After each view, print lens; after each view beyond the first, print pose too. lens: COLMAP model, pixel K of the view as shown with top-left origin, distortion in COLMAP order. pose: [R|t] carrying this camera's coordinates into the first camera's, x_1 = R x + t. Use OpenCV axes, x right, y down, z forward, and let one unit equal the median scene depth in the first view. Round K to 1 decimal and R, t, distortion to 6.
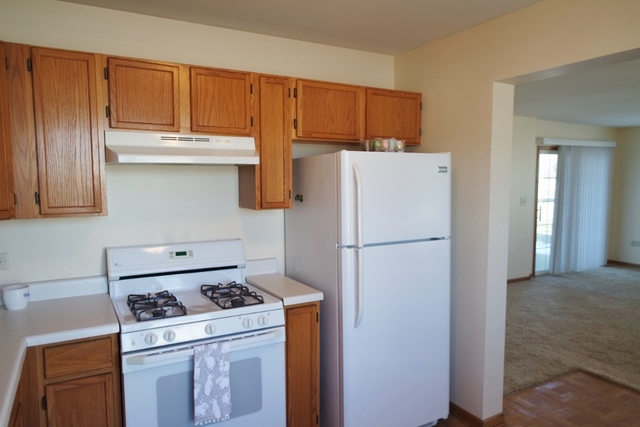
lens RADIAL K [[444.4, 0, 318.1], [0, 444.4, 213.6], [0, 0, 1]] dist [-0.009314, 0.008339]
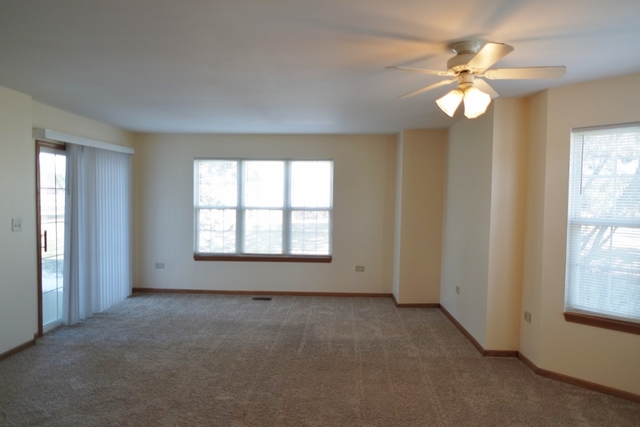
lens RADIAL K [[444.4, 0, 317.0], [0, 444.4, 216.4], [0, 0, 1]] dist [-0.009314, 0.008339]
pose [[0.519255, -0.031756, 0.854029, 0.137801], [0.059514, 0.998227, 0.000933, -0.013093], [-0.852545, 0.050343, 0.520224, 0.290705]]
